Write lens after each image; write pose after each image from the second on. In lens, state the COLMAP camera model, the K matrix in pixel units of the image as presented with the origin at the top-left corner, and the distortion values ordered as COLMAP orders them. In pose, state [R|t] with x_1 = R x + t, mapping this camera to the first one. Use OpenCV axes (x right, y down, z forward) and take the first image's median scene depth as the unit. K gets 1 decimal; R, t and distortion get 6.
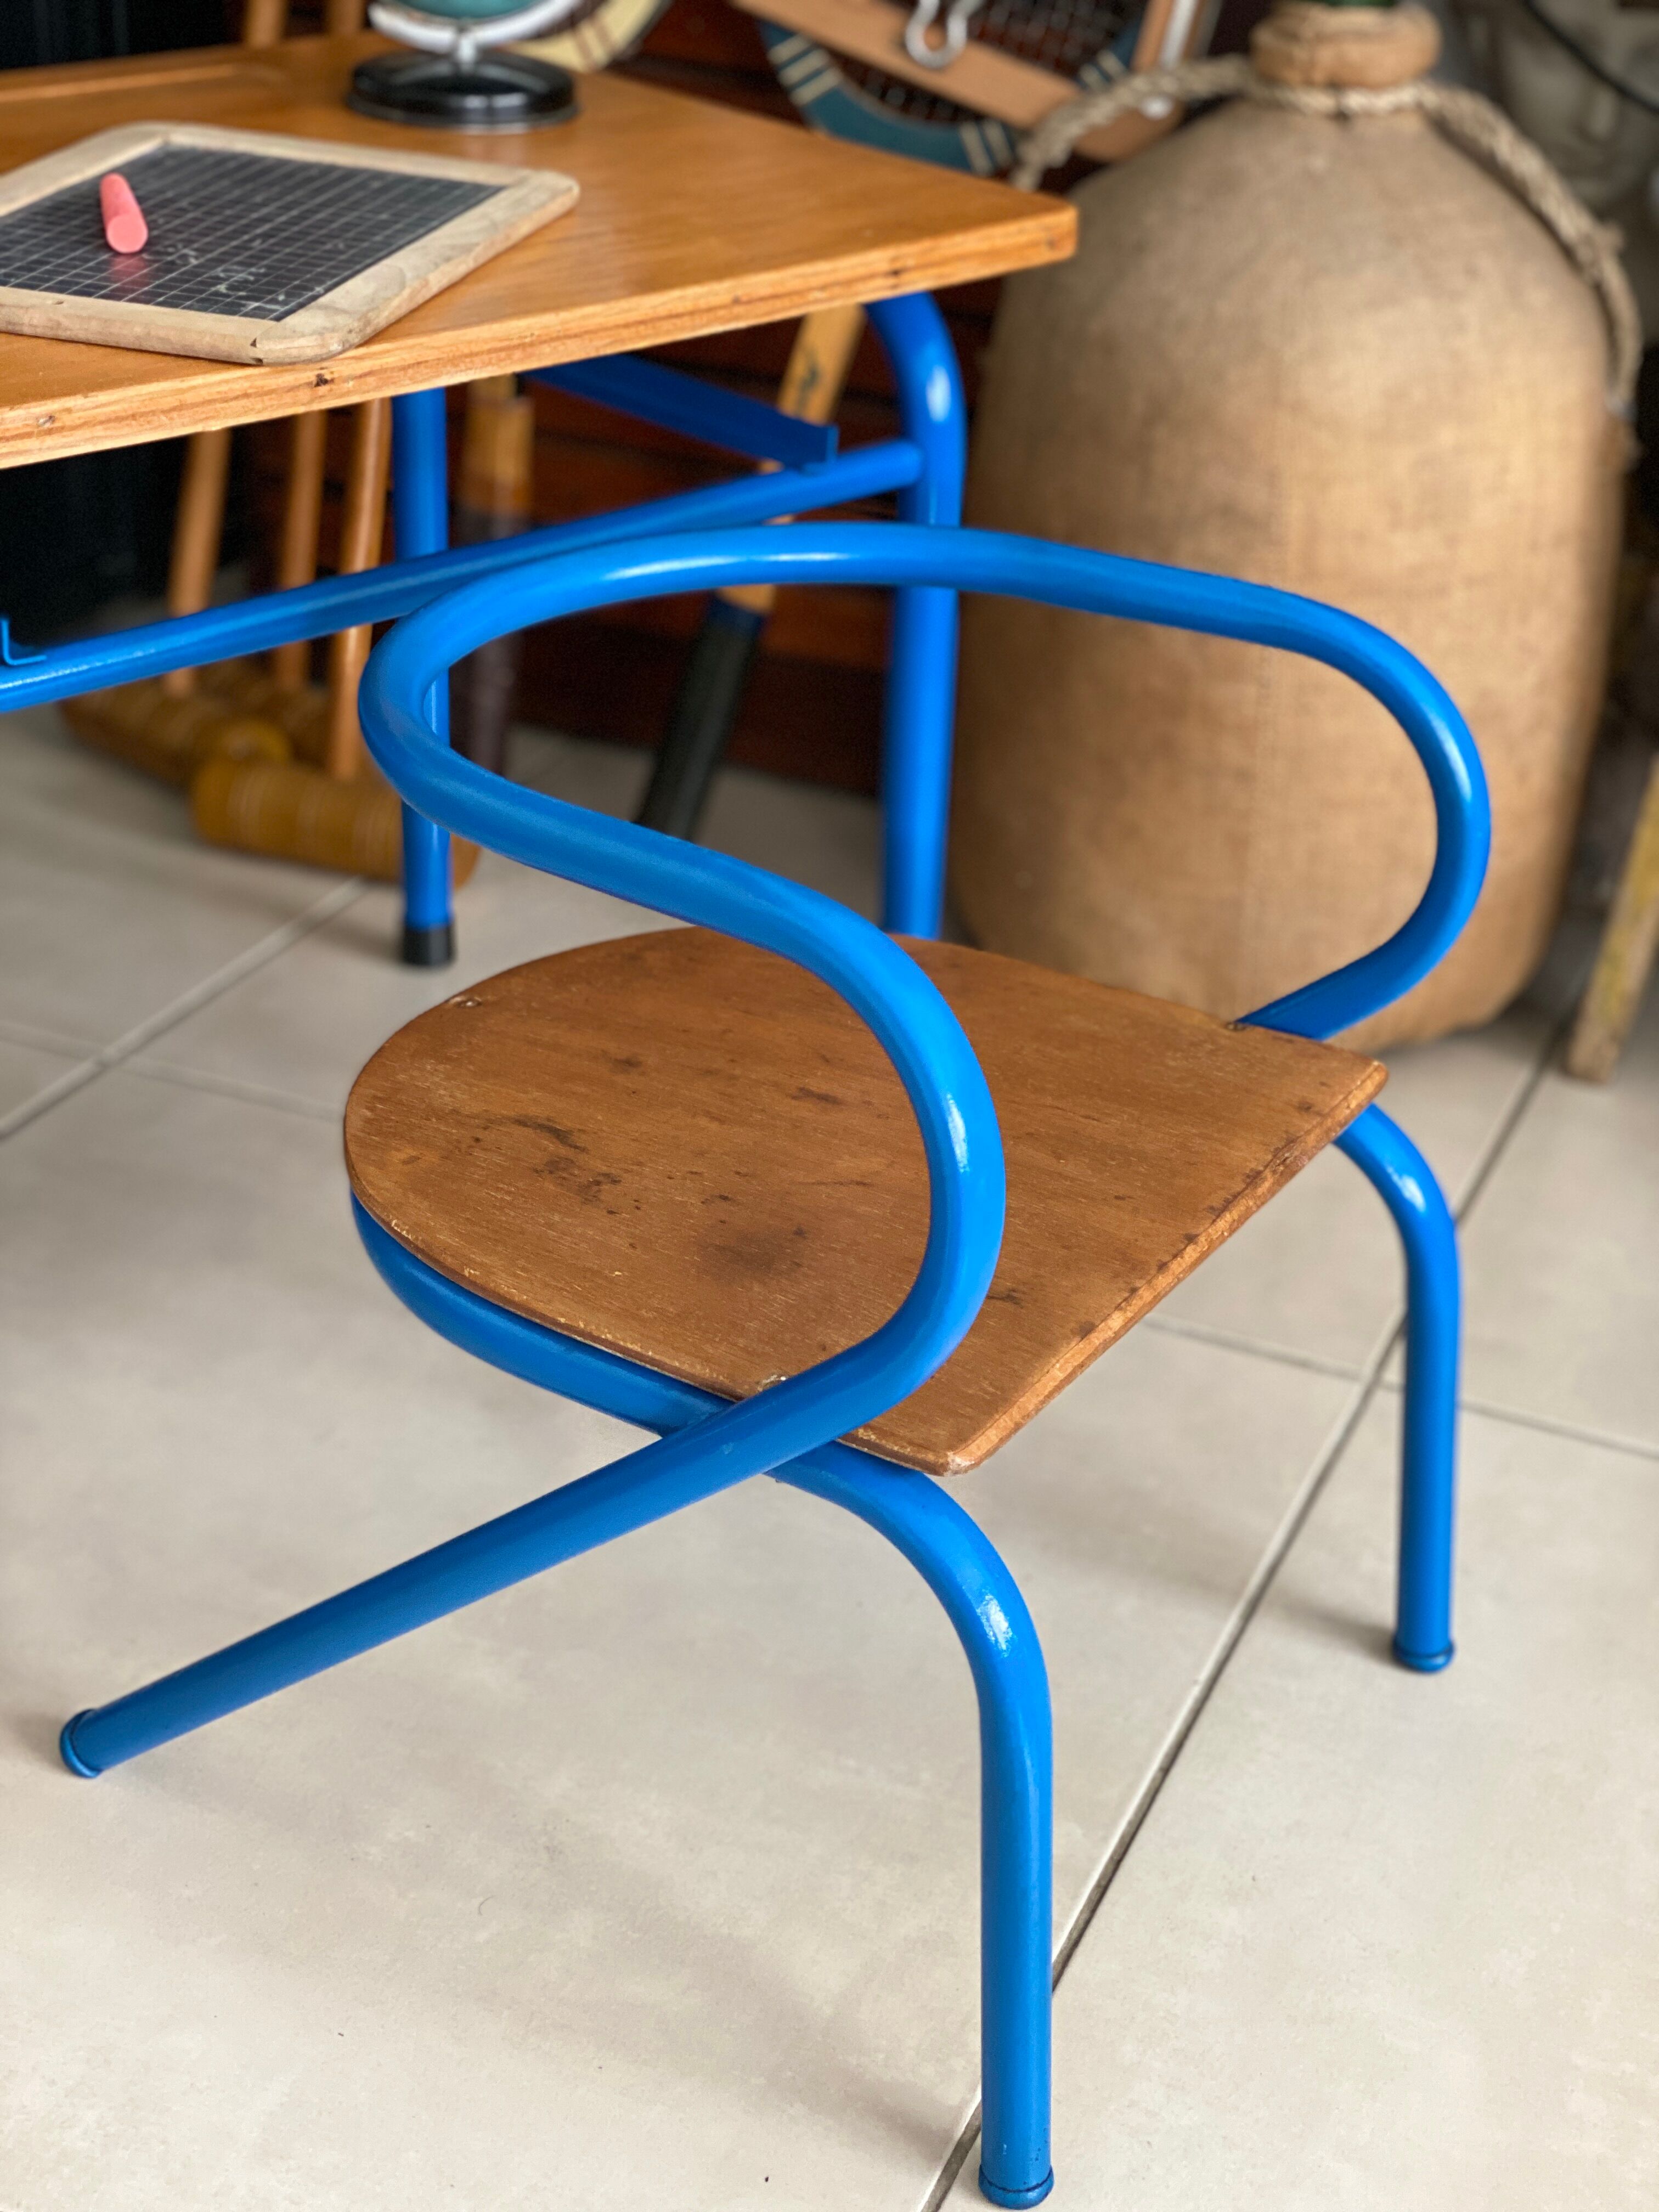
lens RADIAL K [[3320.6, 0, 819.1], [0, 3320.6, 1126.1], [0, 0, 1]] dist [0.150830, -0.185257]
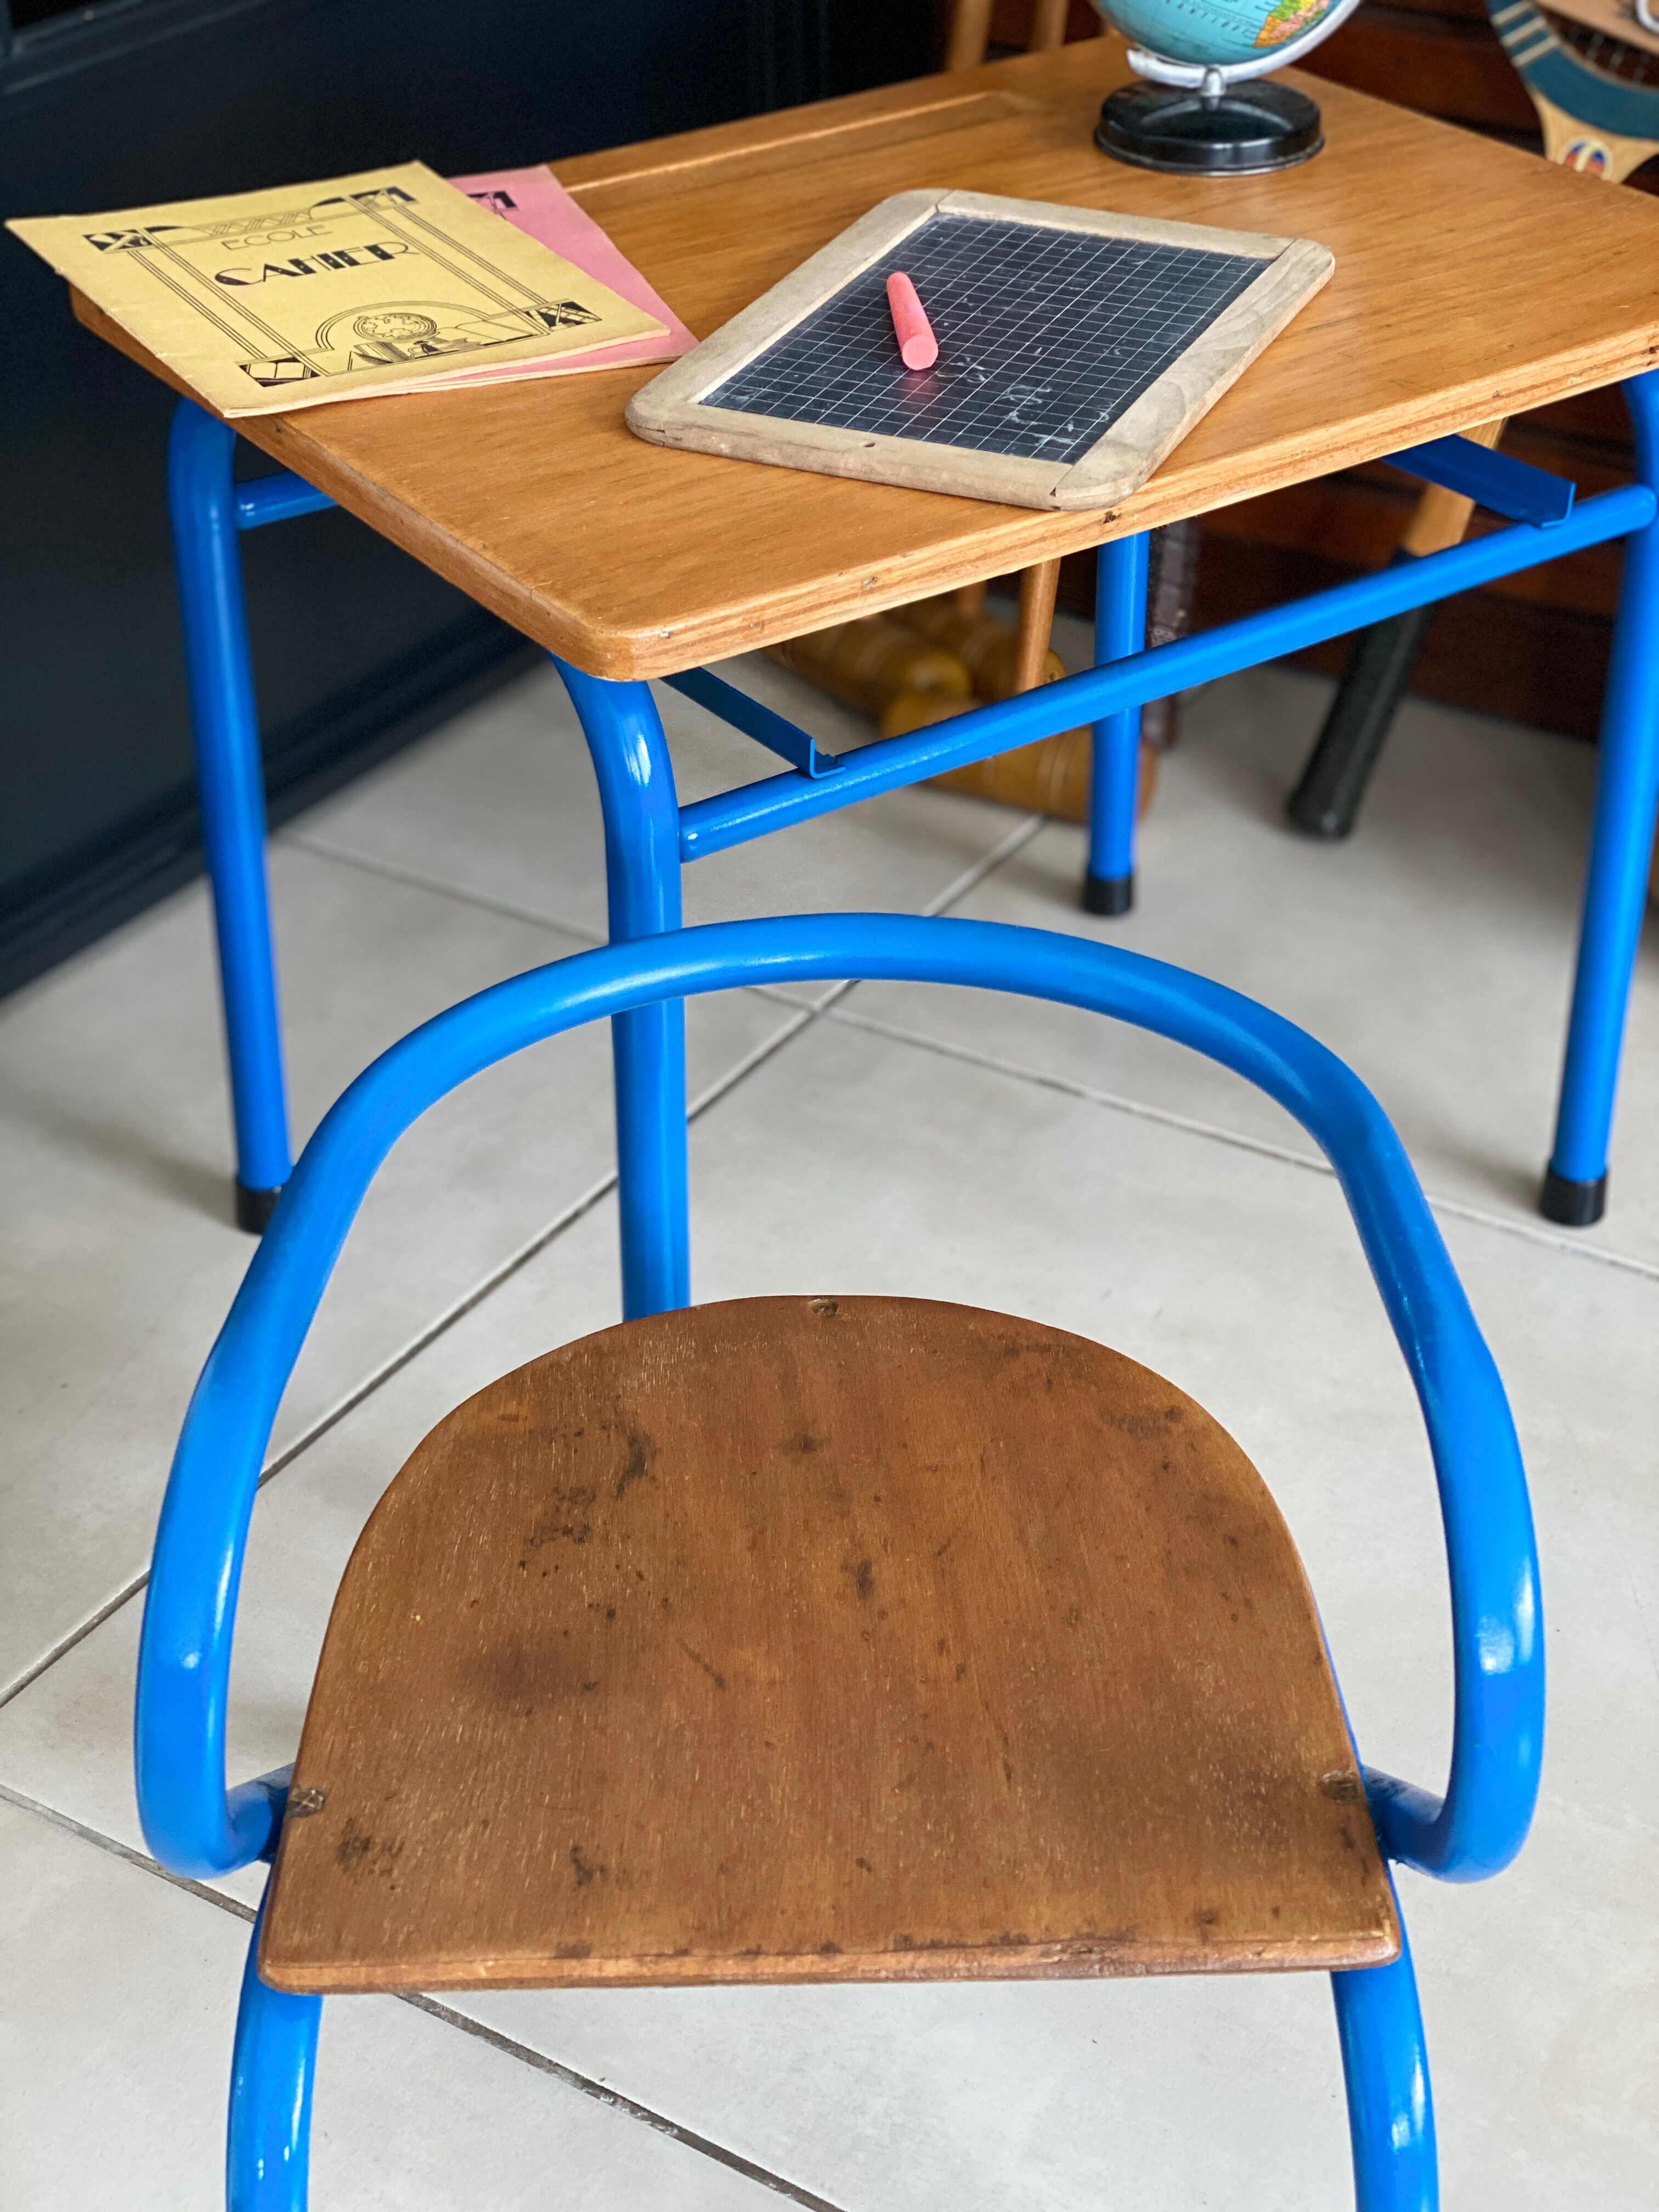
lens RADIAL K [[3305.1, 0, 884.9], [0, 3305.1, 1084.6], [0, 0, 1]] dist [0.244073, -0.712189]
pose [[0.989453, 0.033601, -0.140900, -0.058027], [-0.021591, 0.996068, 0.085918, -0.119729], [0.143233, -0.081969, 0.986289, -0.061678]]
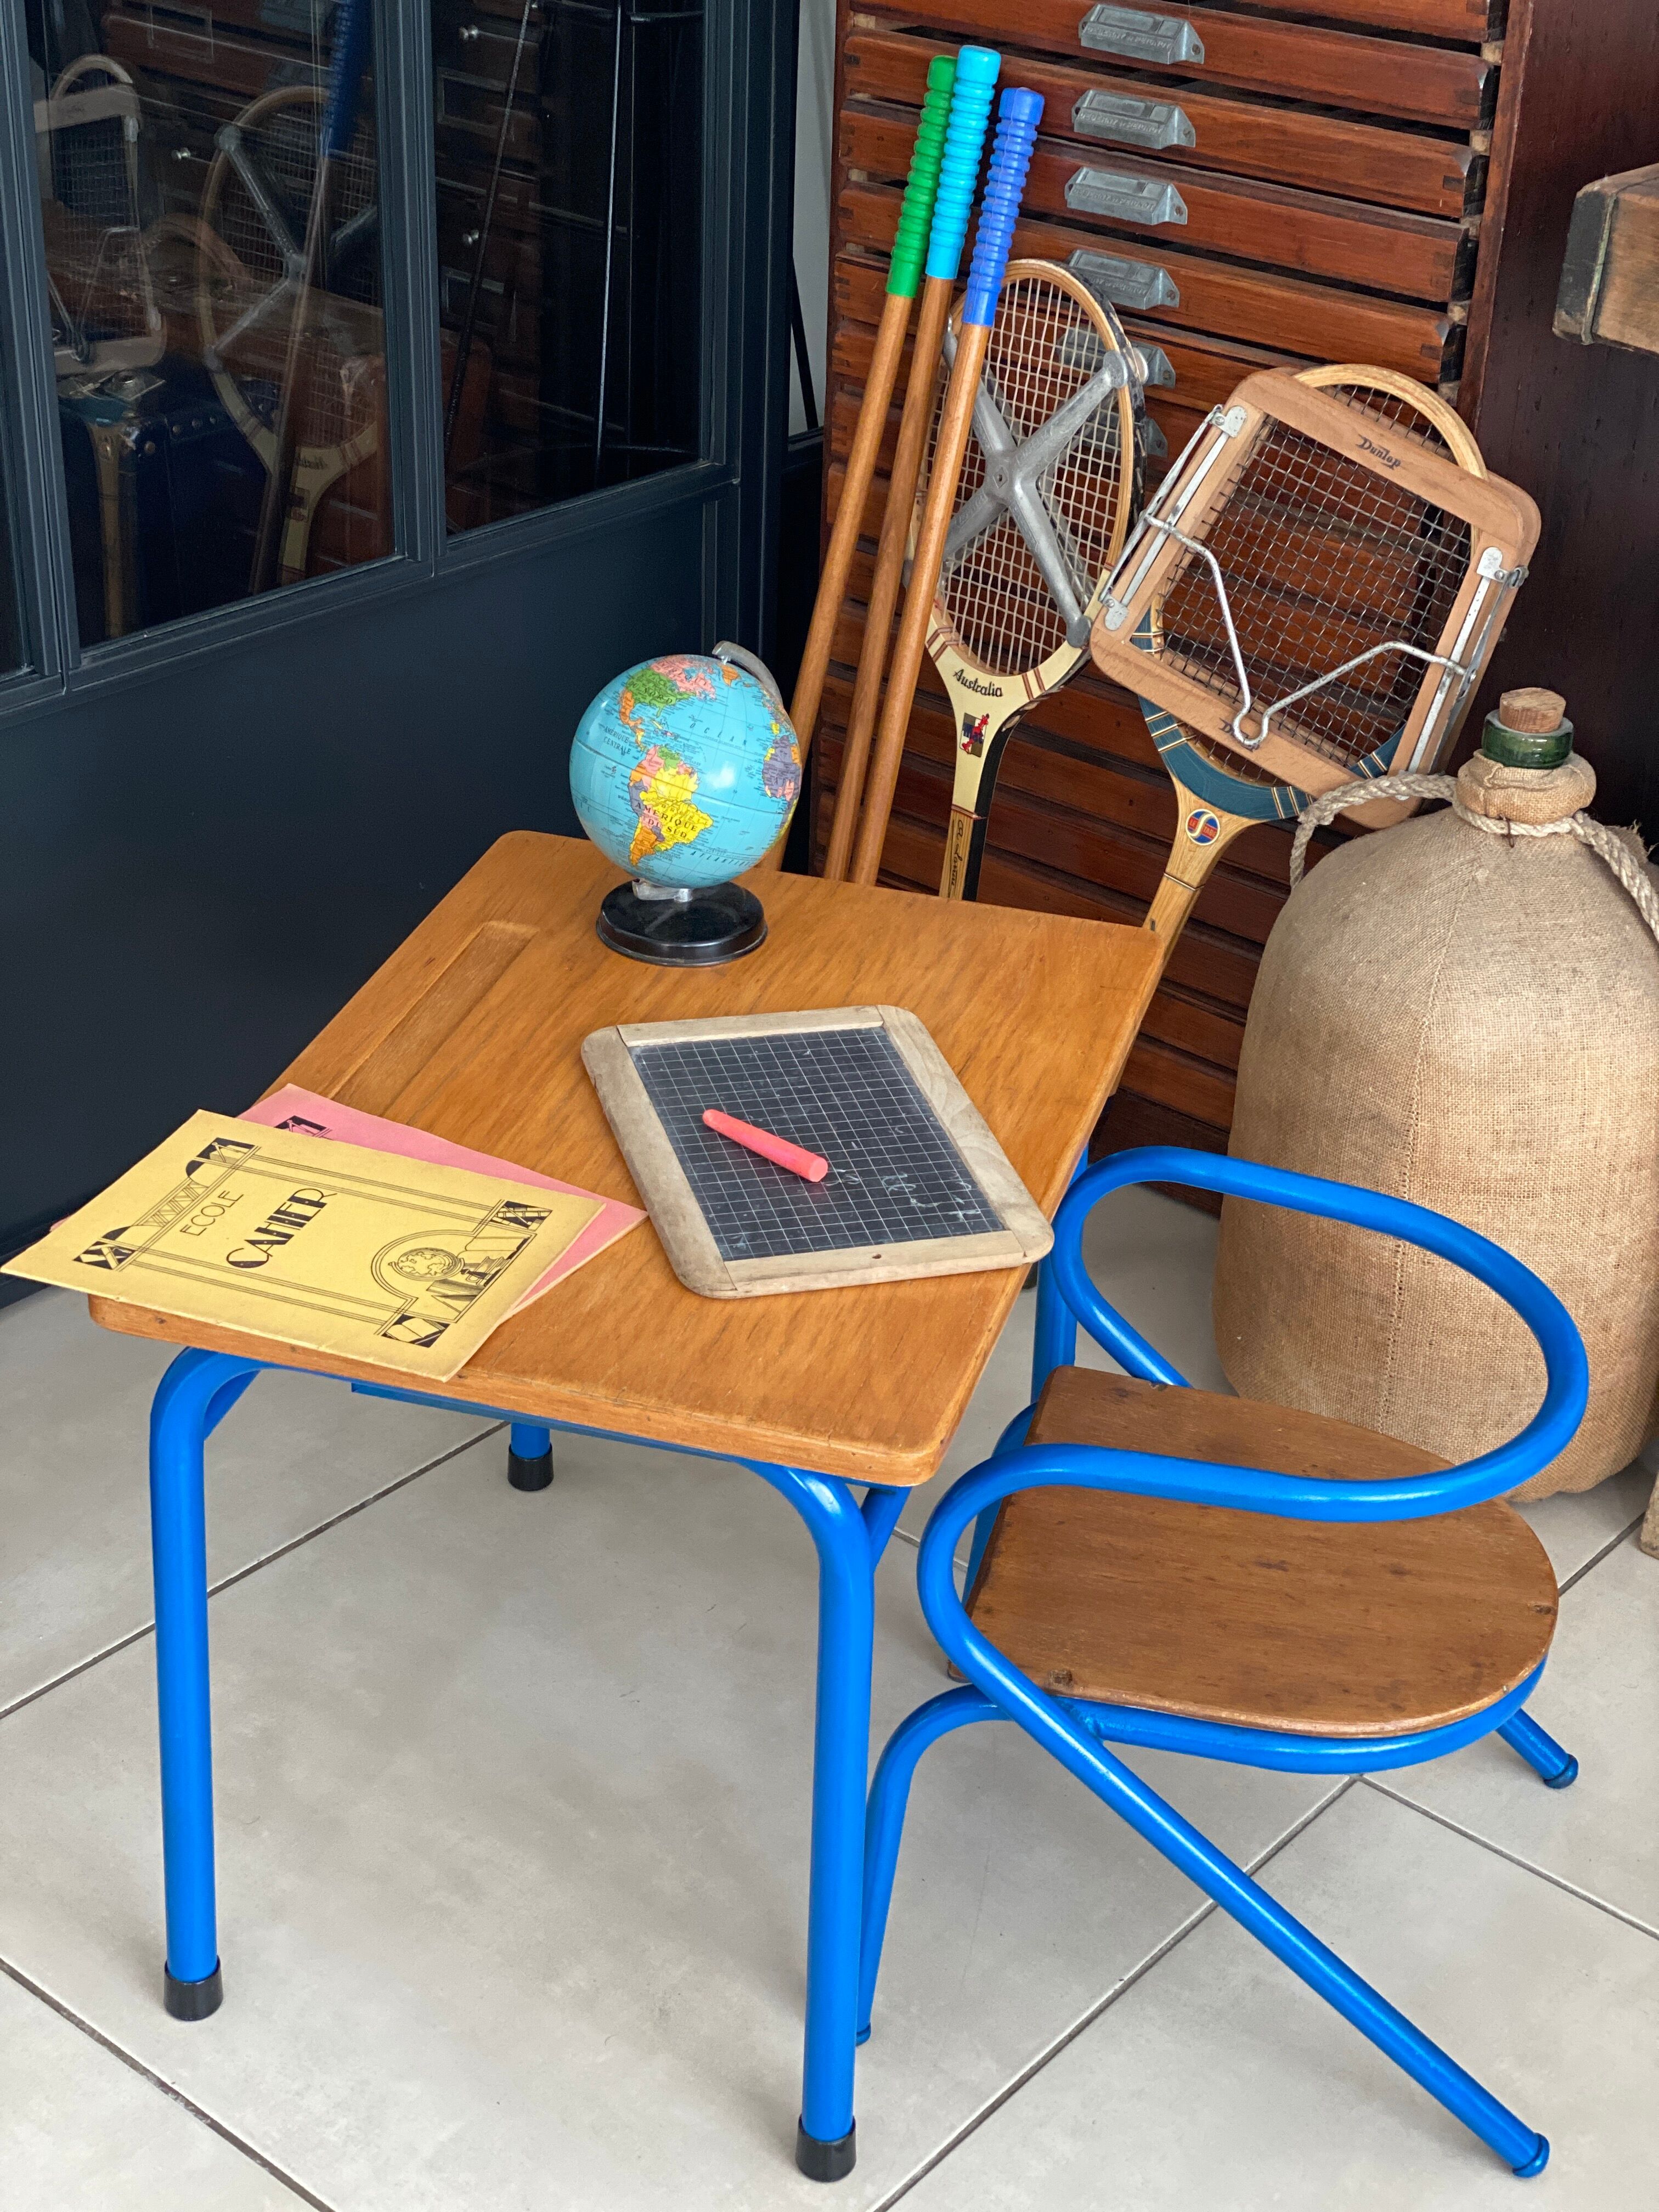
lens RADIAL K [[3328.6, 0, 829.5], [0, 3328.6, 1106.0], [0, 0, 1]] dist [0.184741, -0.432175]
pose [[0.957047, 0.128391, -0.259956, 0.342489], [-0.128011, 0.991601, 0.018465, -0.240639], [0.260144, 0.015605, 0.965444, -0.511052]]
